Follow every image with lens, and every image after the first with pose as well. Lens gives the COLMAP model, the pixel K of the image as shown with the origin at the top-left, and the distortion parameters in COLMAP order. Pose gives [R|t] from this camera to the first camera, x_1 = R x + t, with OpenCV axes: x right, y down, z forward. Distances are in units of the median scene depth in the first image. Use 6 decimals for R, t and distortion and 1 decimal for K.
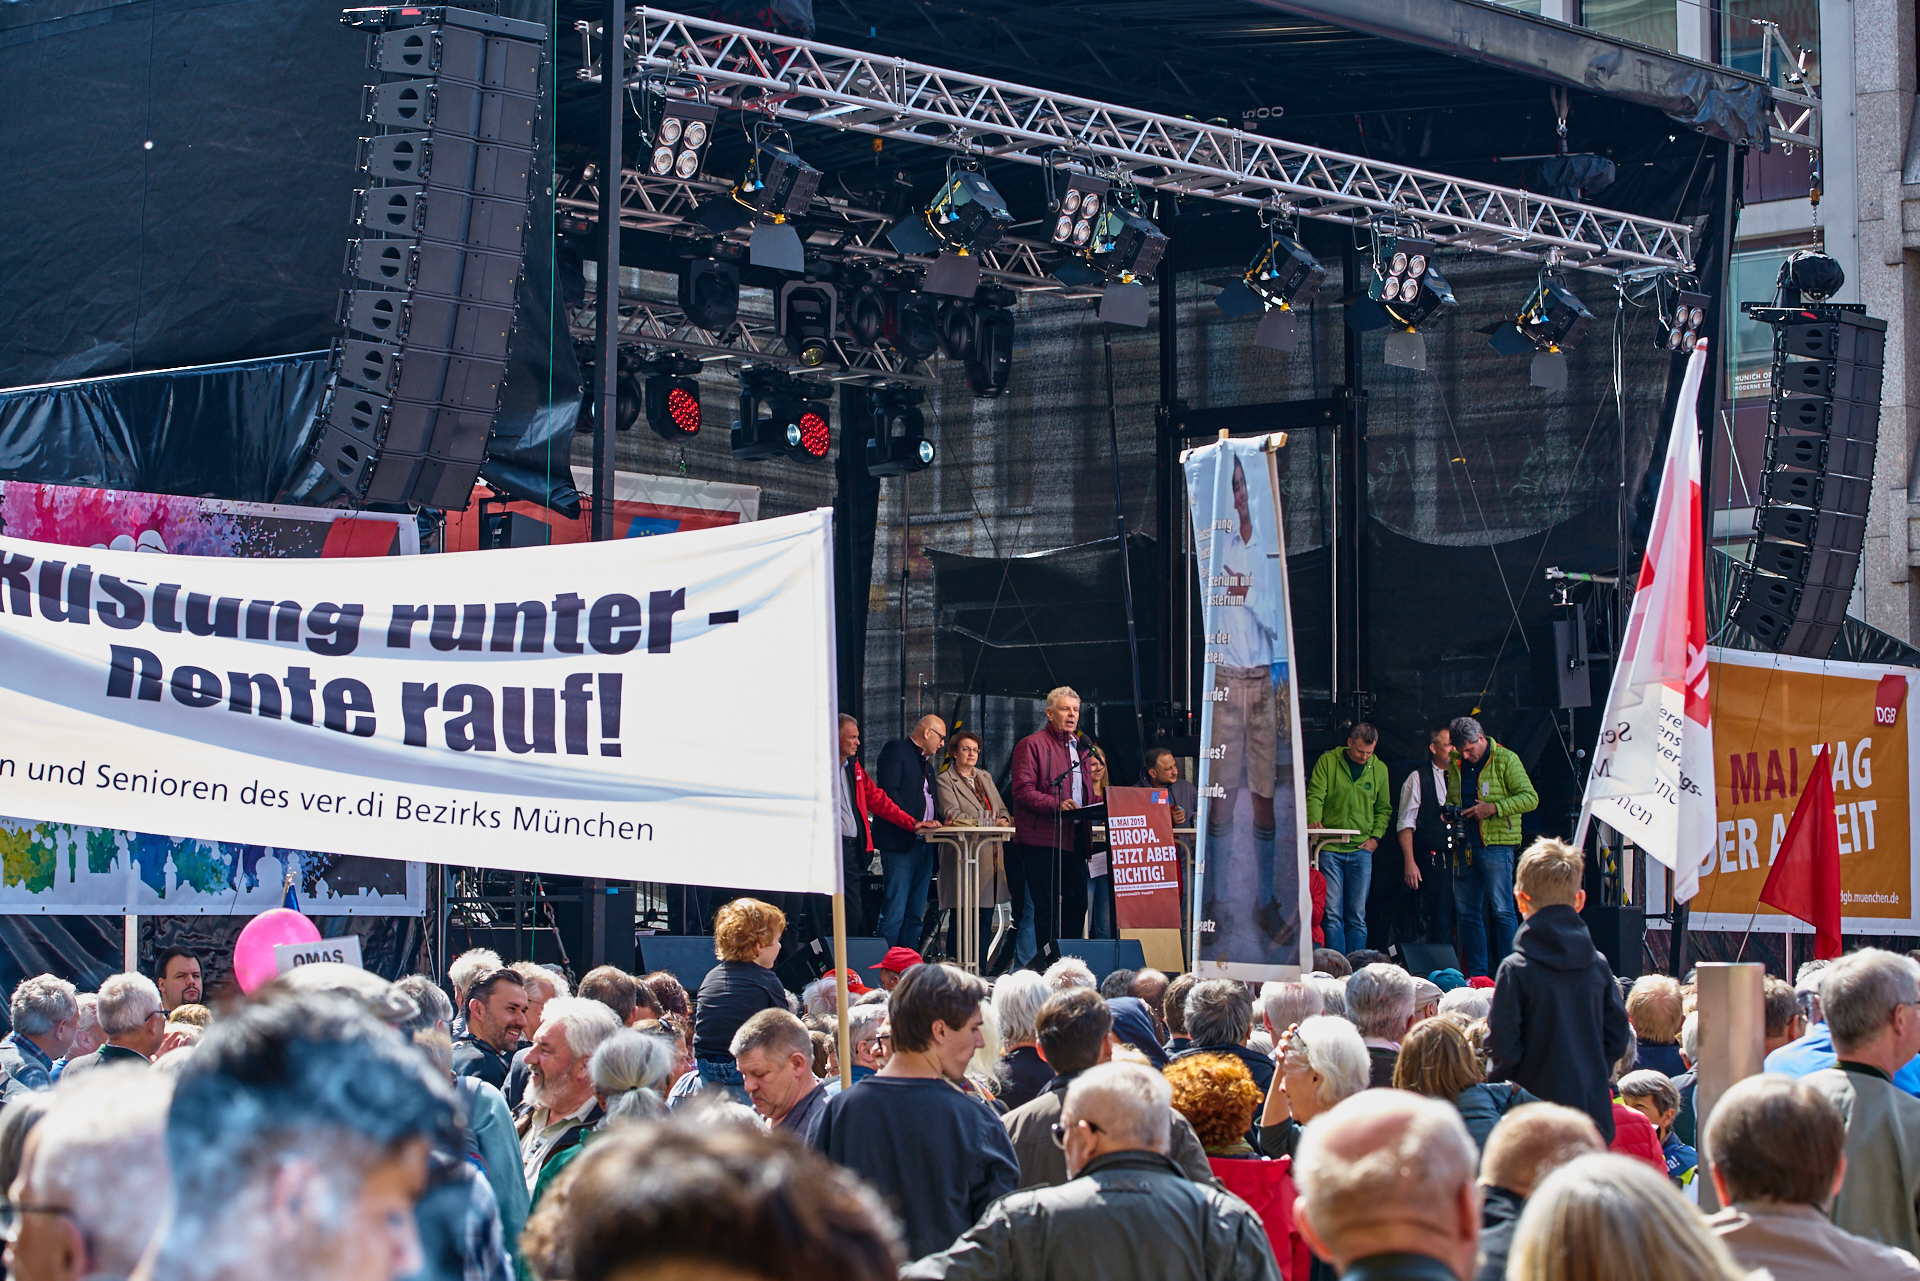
lens RADIAL K [[4975.1, 0, 869.2], [0, 4975.1, 637.1], [0, 0, 1]] dist [-0.172753, 0.032790]
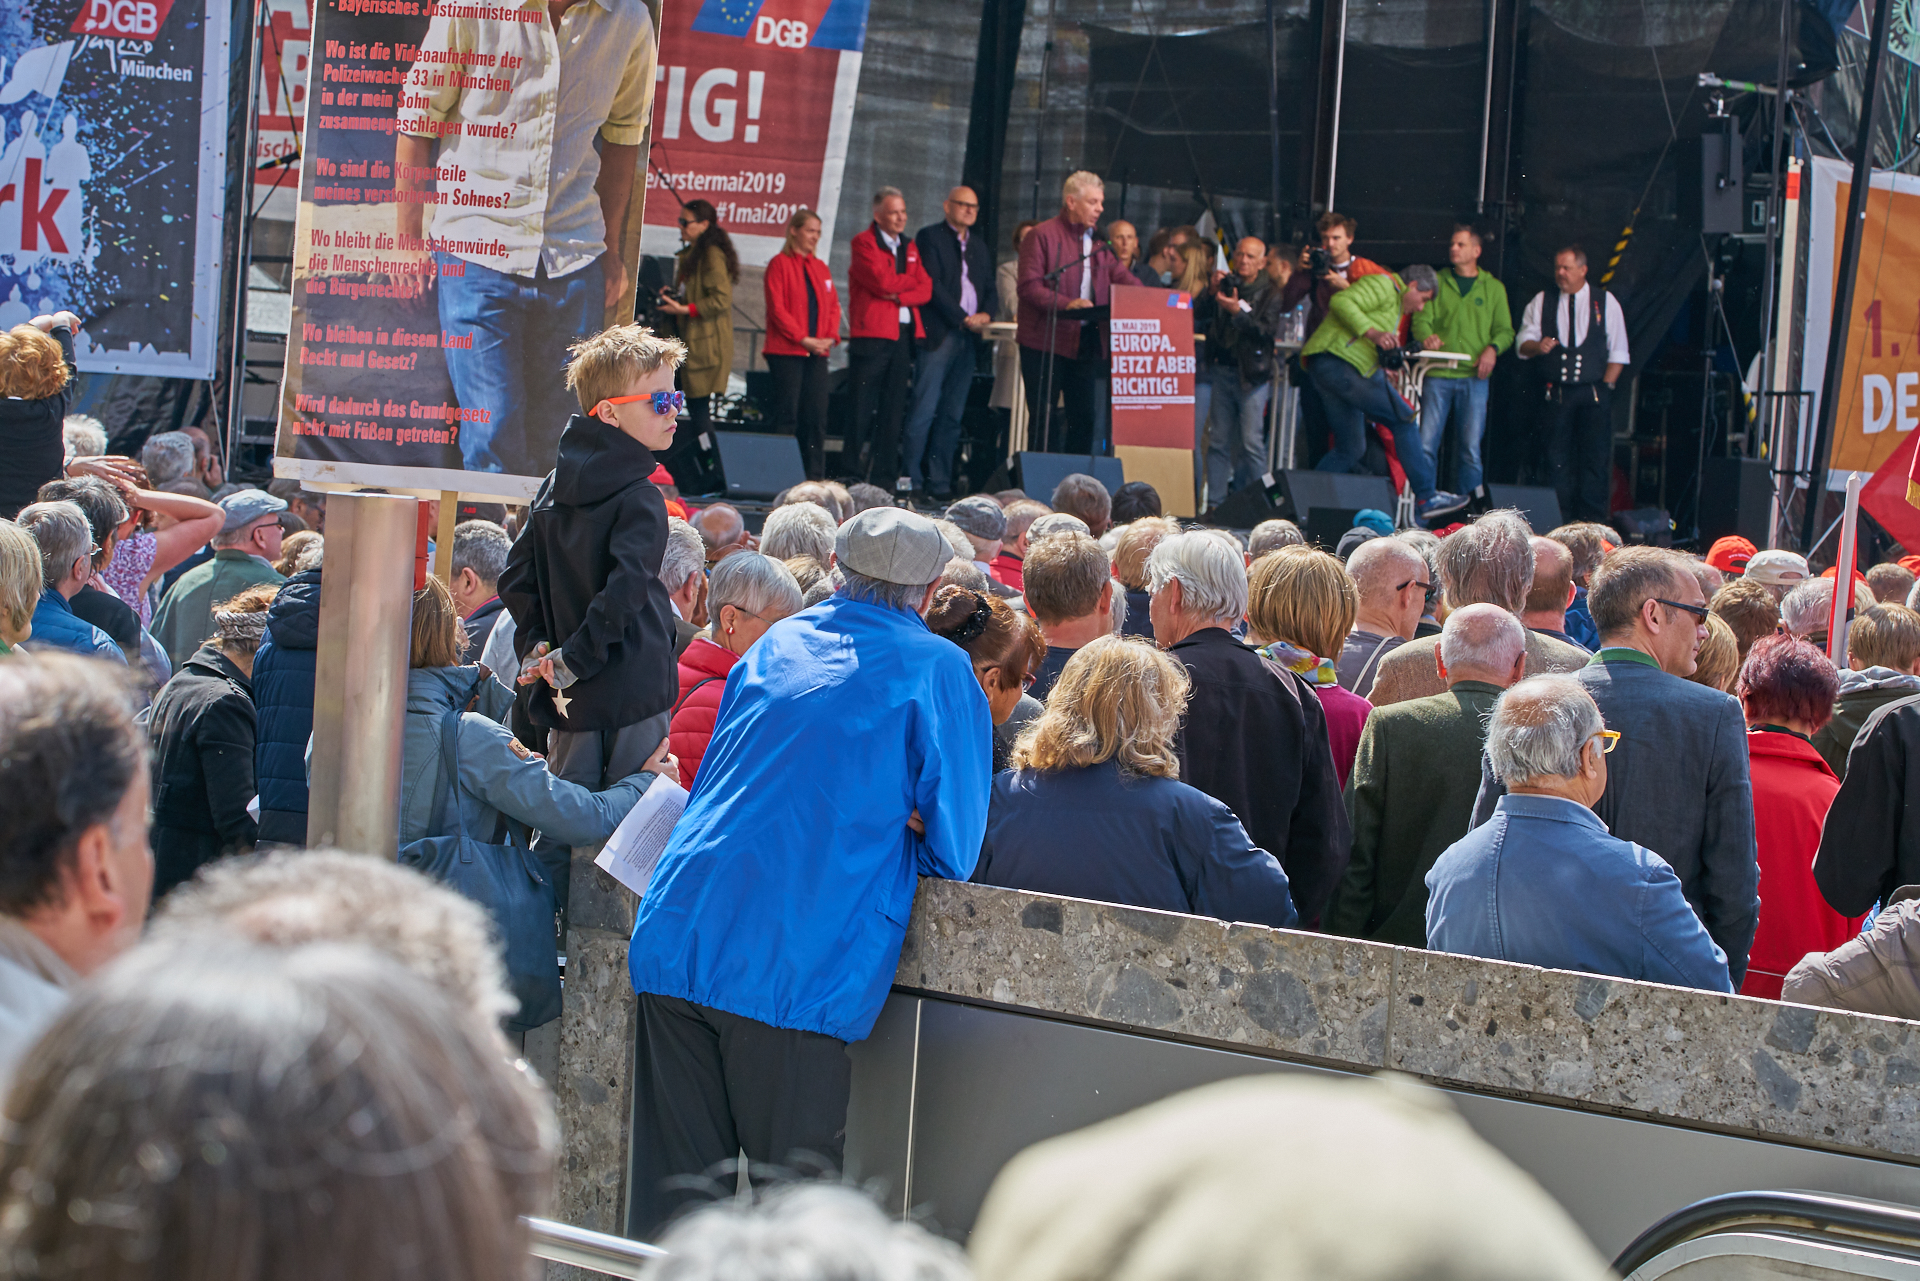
lens RADIAL K [[4987.6, 0, 870.0], [0, 4987.6, 643.1], [0, 0, 1]] dist [-0.145737, -0.462918]
pose [[0.990085, 0.066471, -0.123746, 0.105415], [-0.053690, 0.993137, 0.103904, 0.003108], [0.129803, -0.096230, 0.986859, 0.096921]]
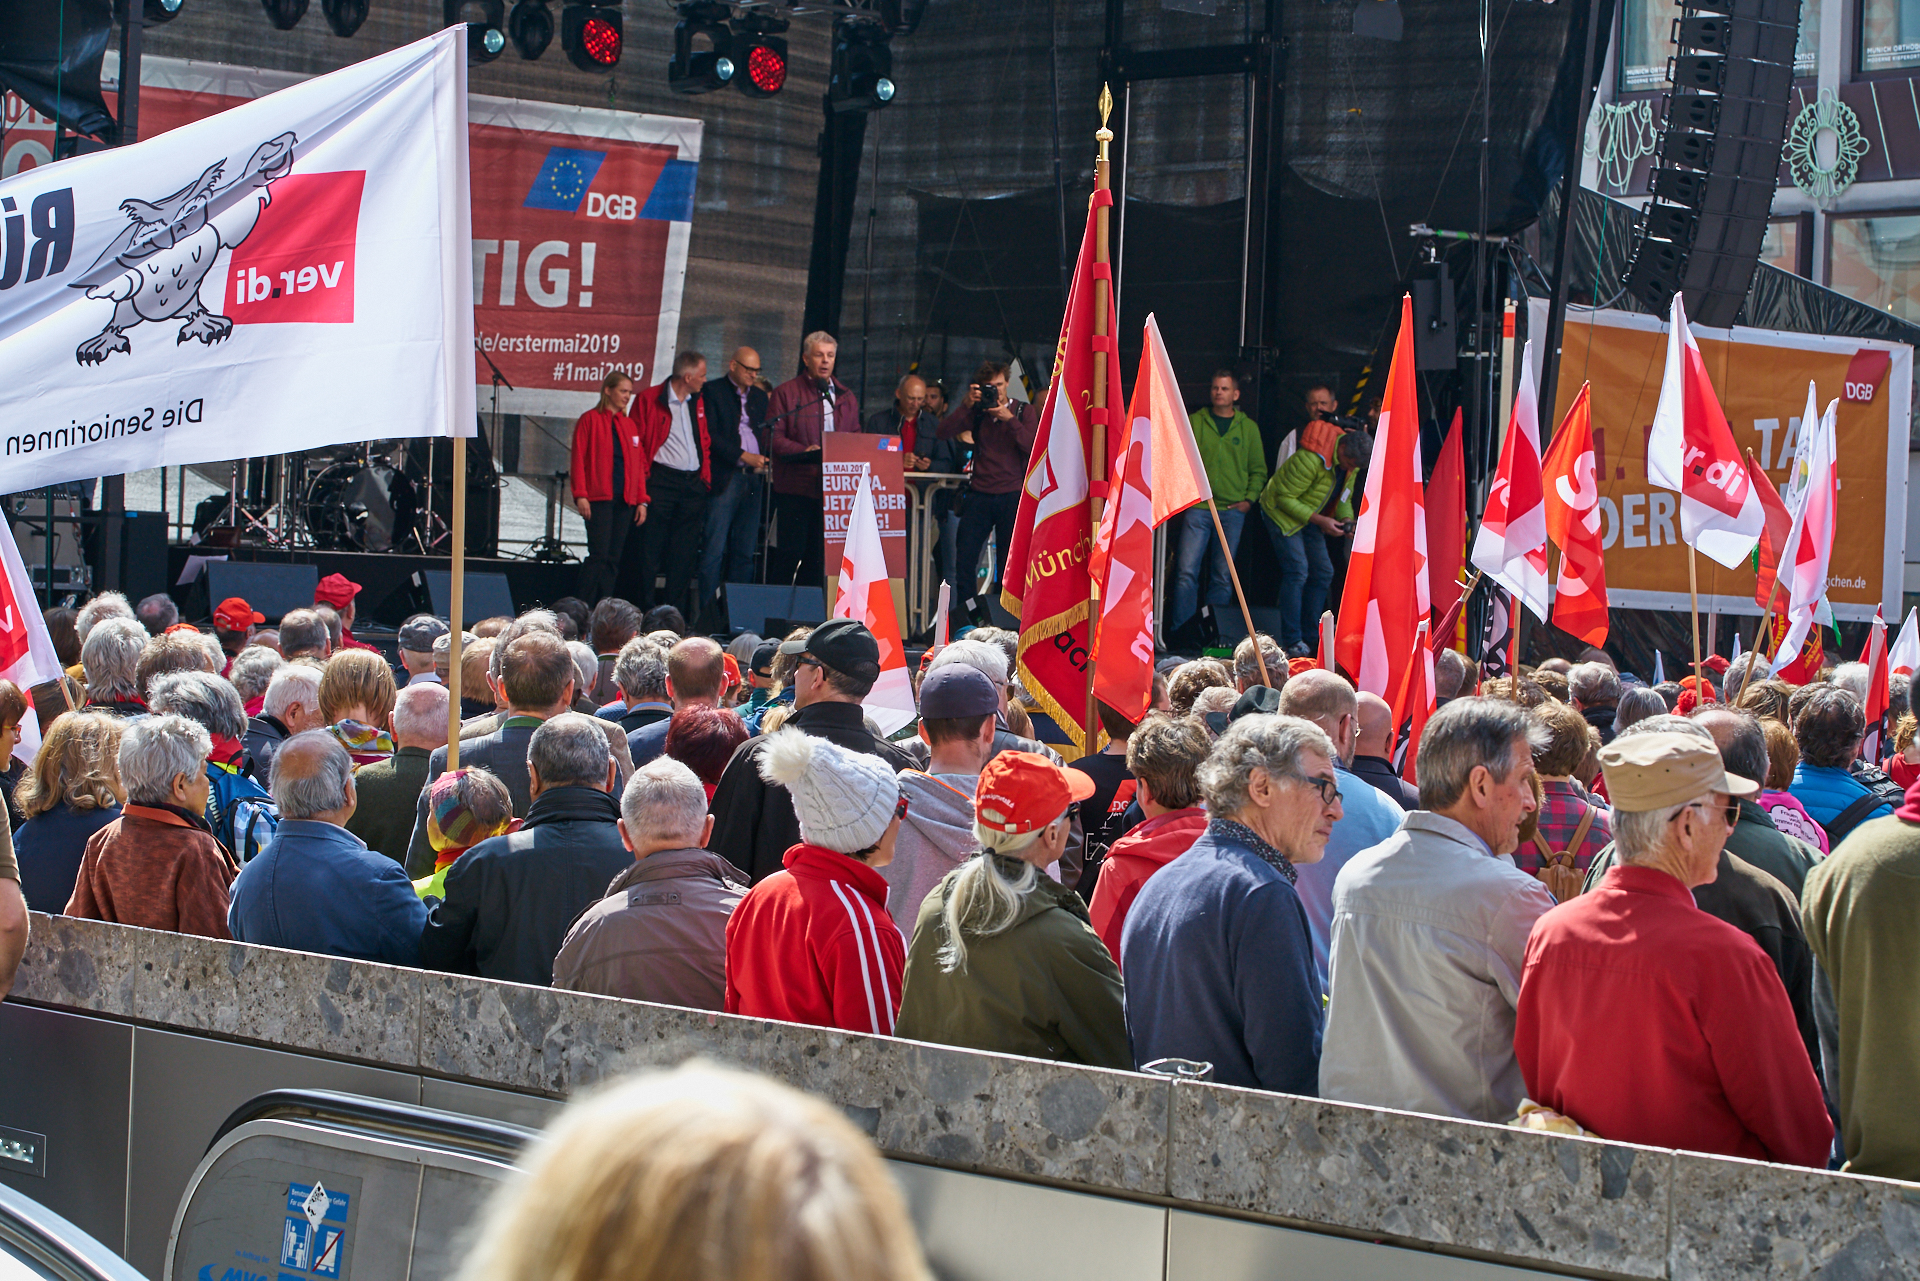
lens RADIAL K [[4975.1, 0, 869.2], [0, 4975.1, 637.1], [0, 0, 1]] dist [-0.172753, 0.032790]
pose [[0.983187, 0.043602, -0.177318, 0.206263], [-0.030512, 0.996649, 0.075890, -0.003883], [0.180033, -0.069204, 0.981223, 0.026768]]
